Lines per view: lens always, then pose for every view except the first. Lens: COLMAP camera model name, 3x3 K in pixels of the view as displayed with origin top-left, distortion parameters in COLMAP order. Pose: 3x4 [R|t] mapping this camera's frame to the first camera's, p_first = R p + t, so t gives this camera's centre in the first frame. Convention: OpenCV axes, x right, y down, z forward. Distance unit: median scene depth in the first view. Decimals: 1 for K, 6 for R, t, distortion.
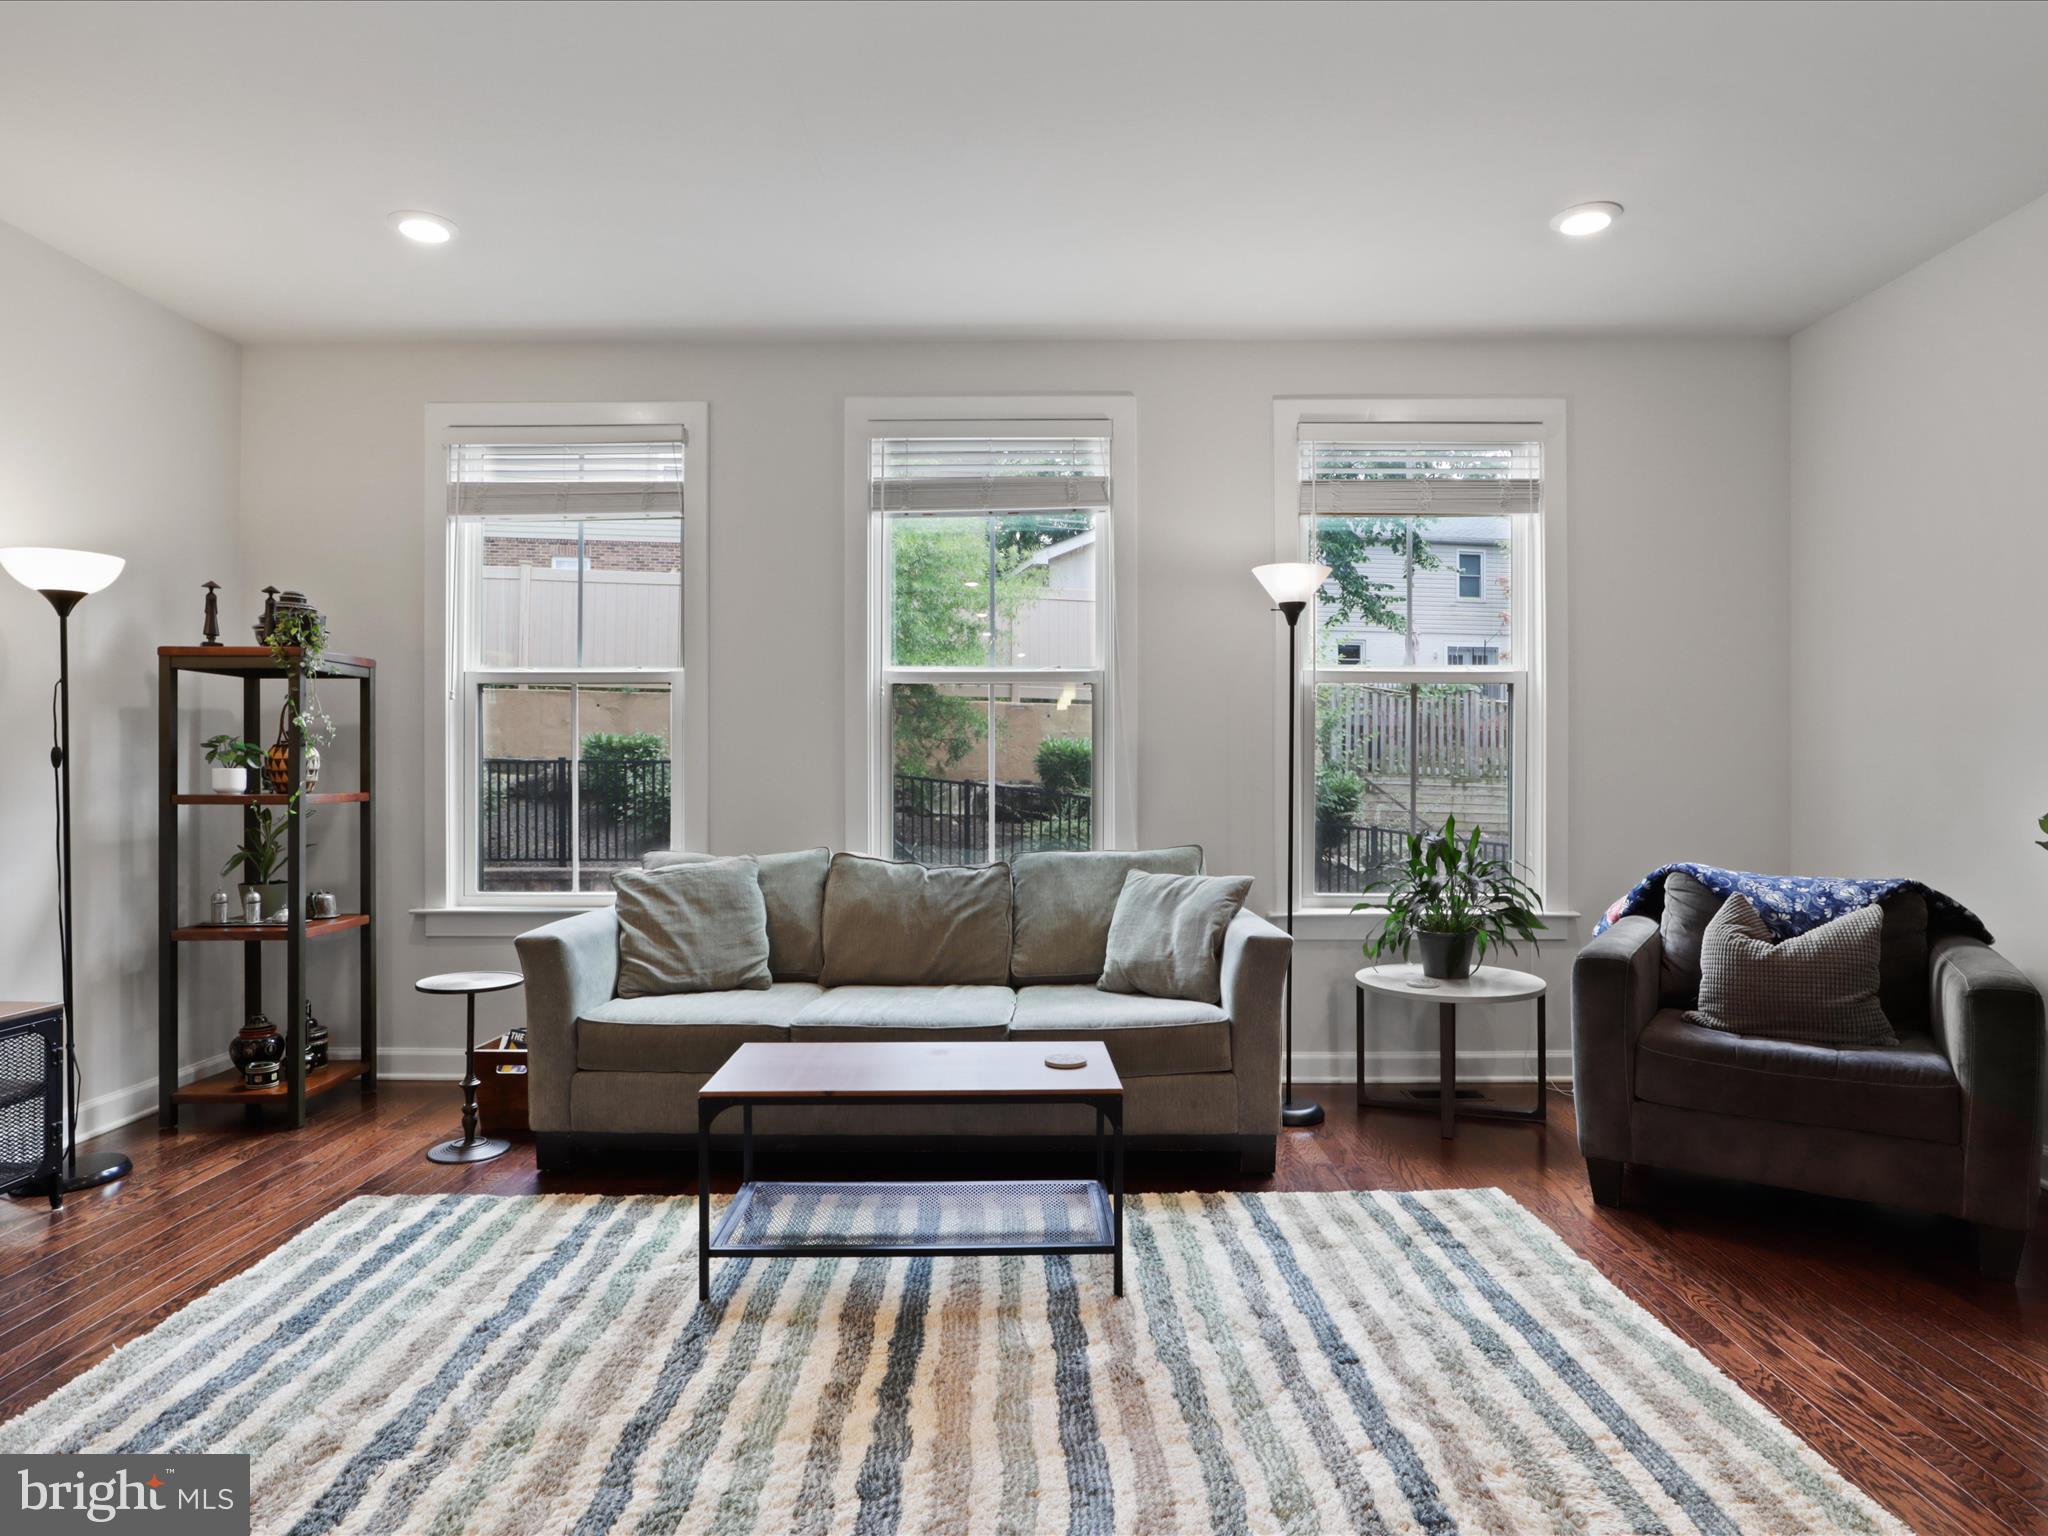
lens RADIAL K [[1164.8, 0, 1028.0], [0, 1164.8, 760.4], [0, 0, 1]] dist [-0.015994, 0.016022]
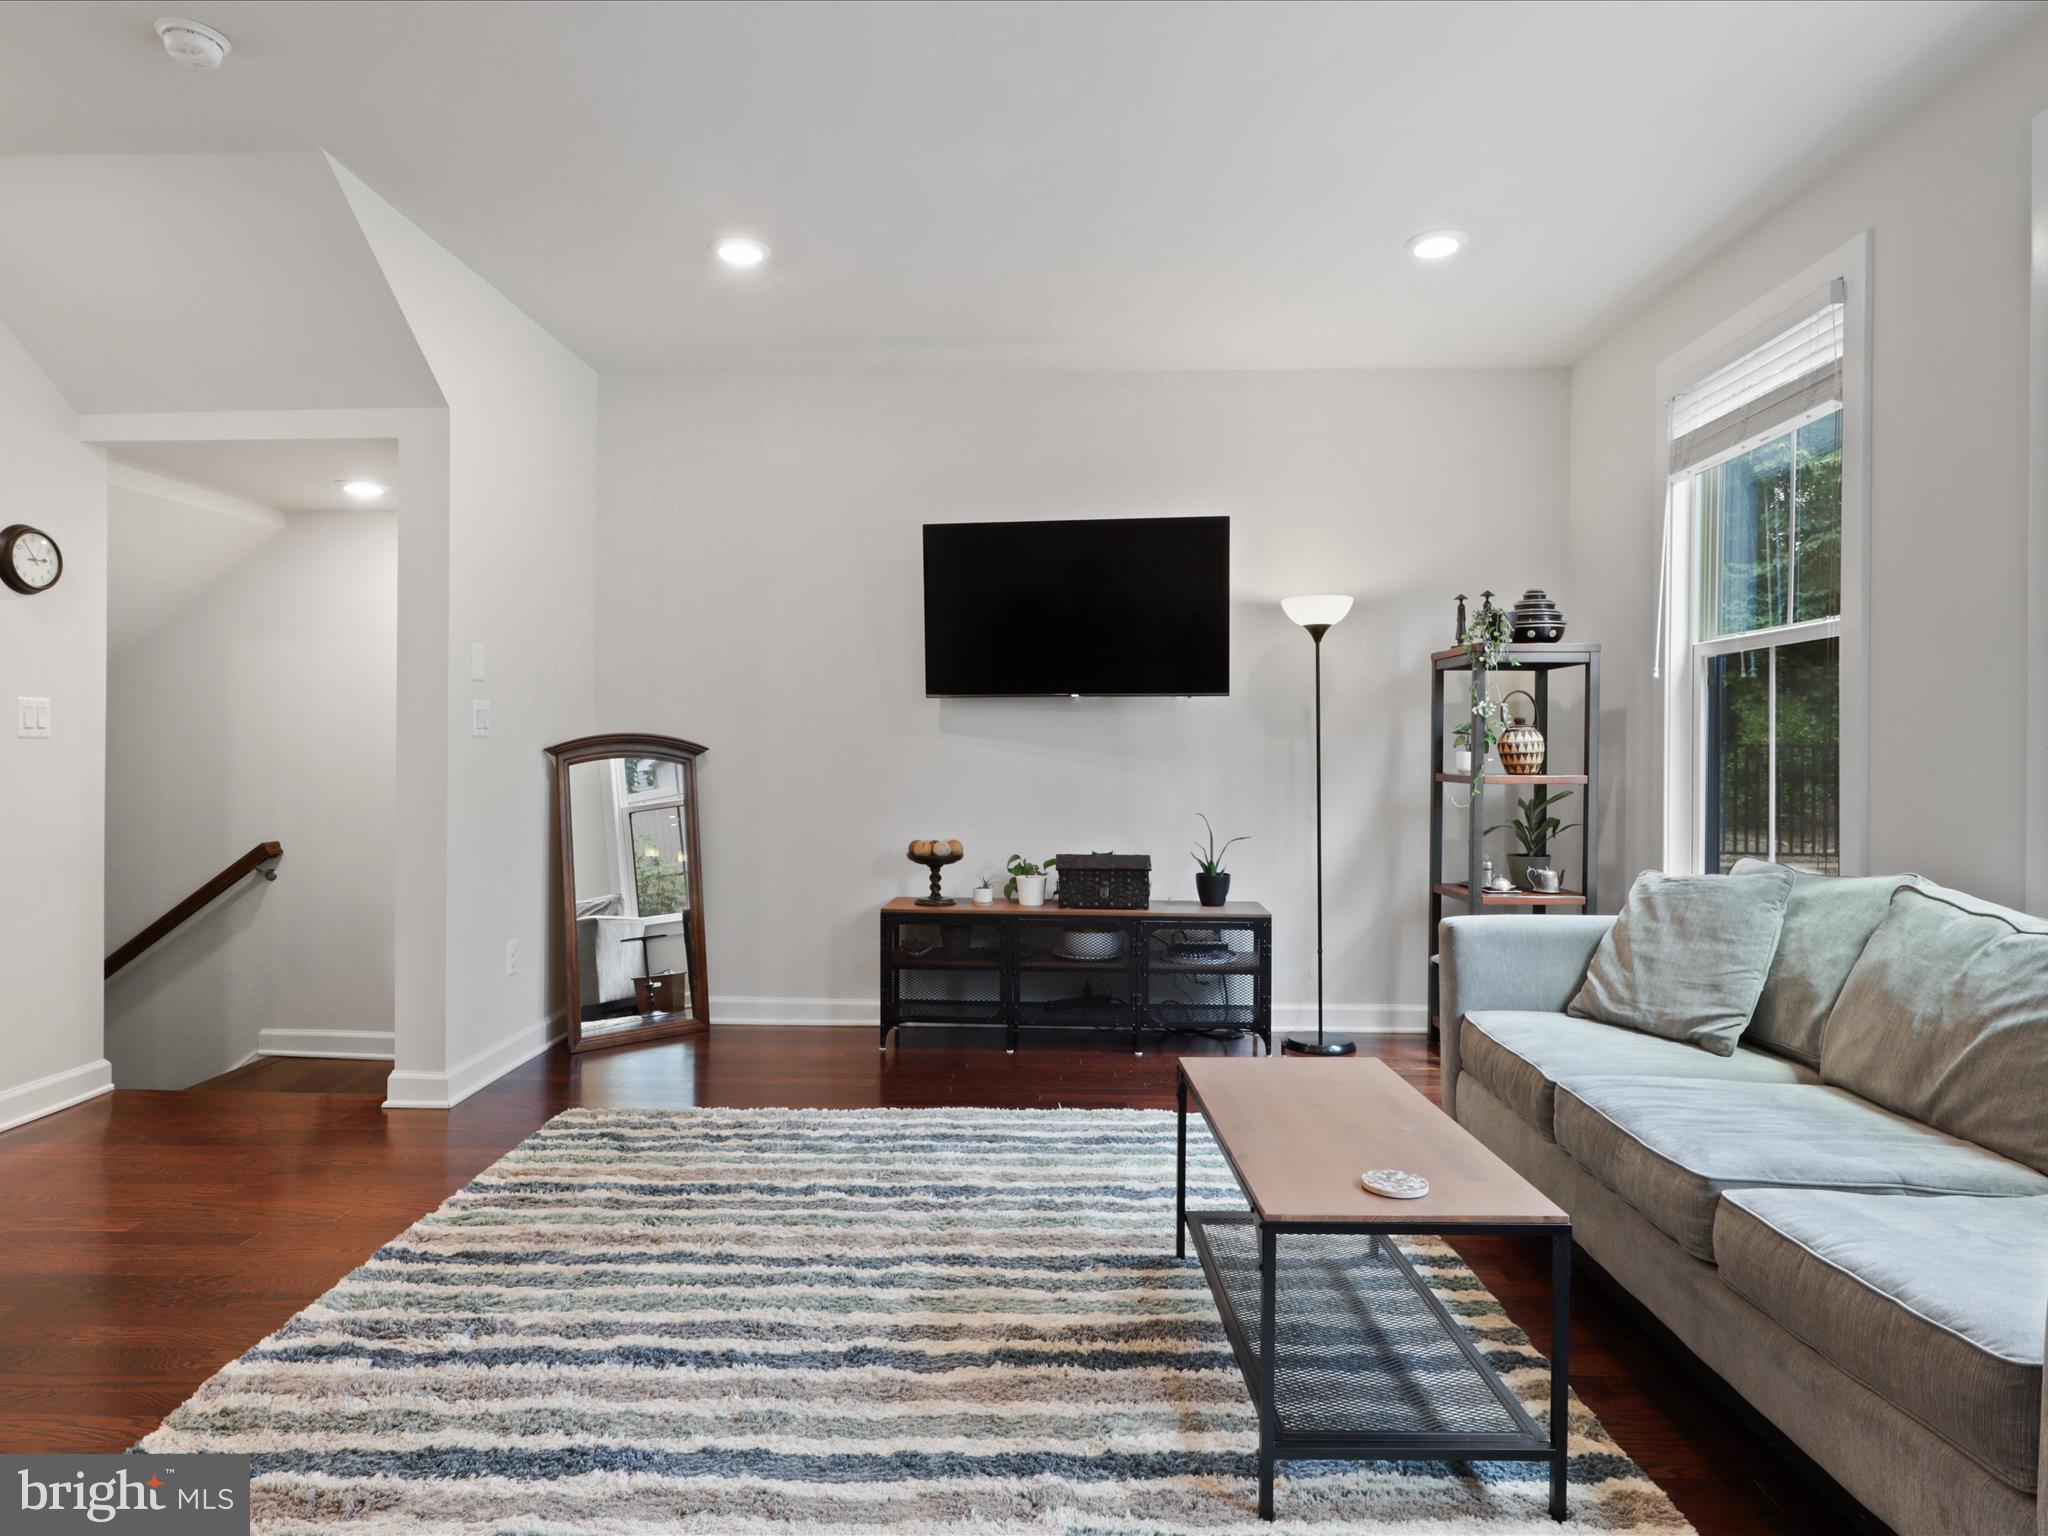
lens RADIAL K [[1177.5, 0, 1024.0], [0, 1177.5, 768.0], [0, 0, 1]] dist [0.000350, 0.000208]
pose [[-0.007297, 0.012964, -0.999889, 0.495139], [0.008698, 0.999879, 0.012901, 0.004031], [0.999936, -0.008602, -0.007409, 0.551123]]
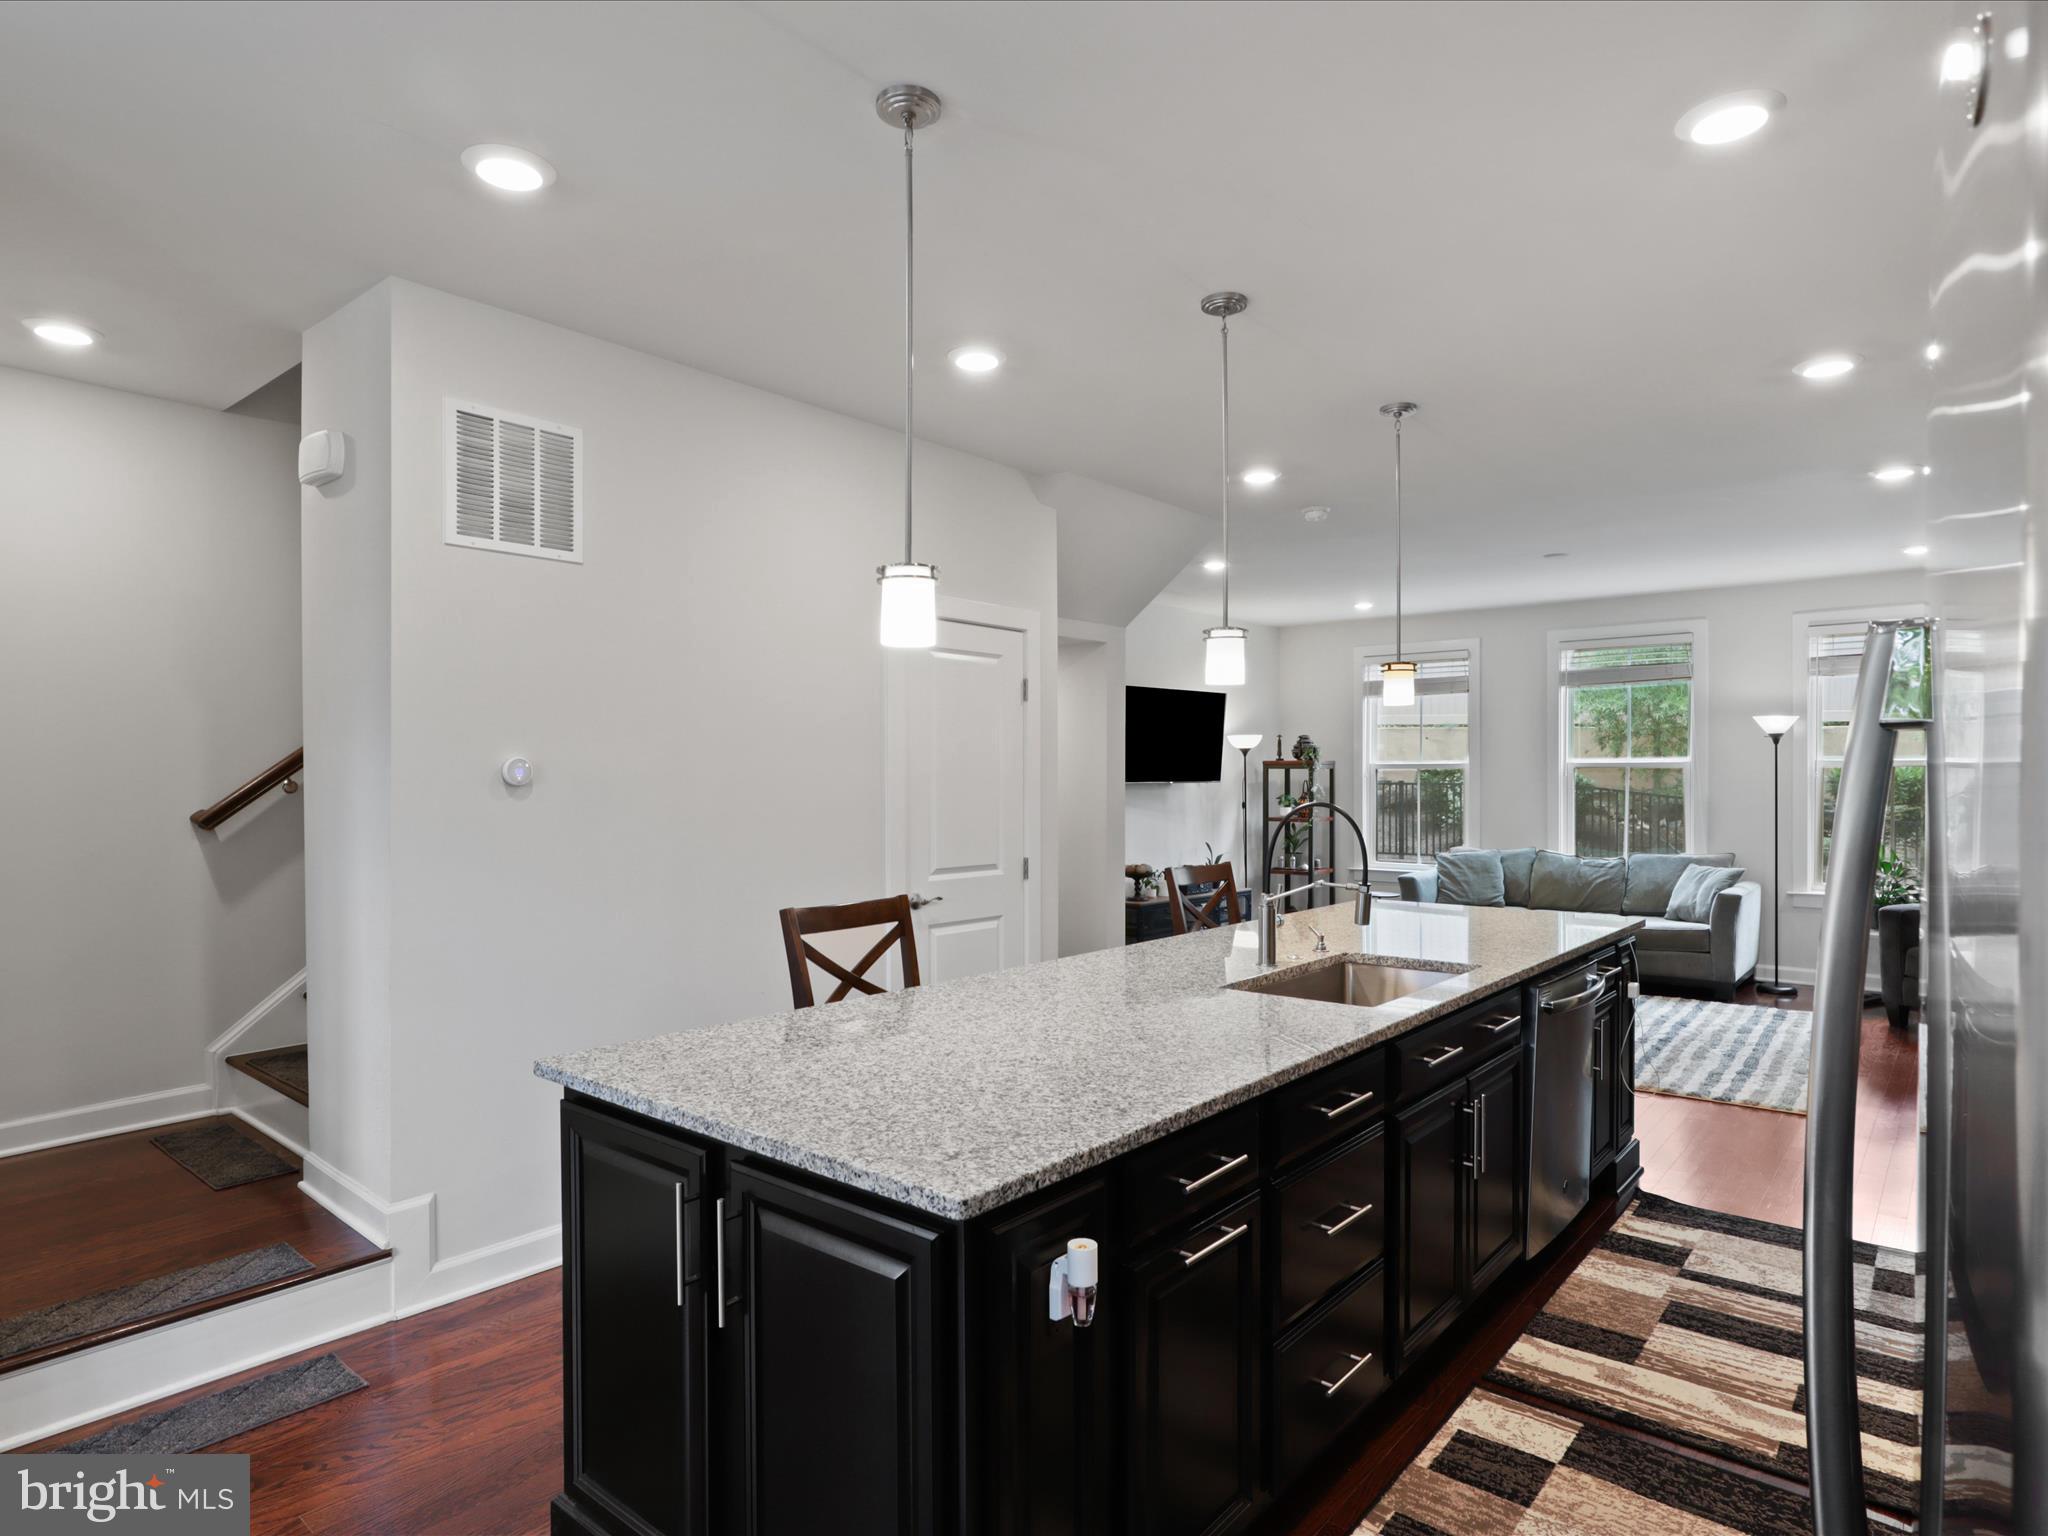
lens RADIAL K [[1118.7, 0, 1028.0], [0, 1118.7, 790.0], [0, 0, 1]] dist [-0.019083, 0.014365]
pose [[0.767758, 0.006751, -0.640705, 0.449210], [0.007539, 0.999780, 0.019569, -0.082505], [0.640696, -0.019855, 0.767538, -1.240969]]
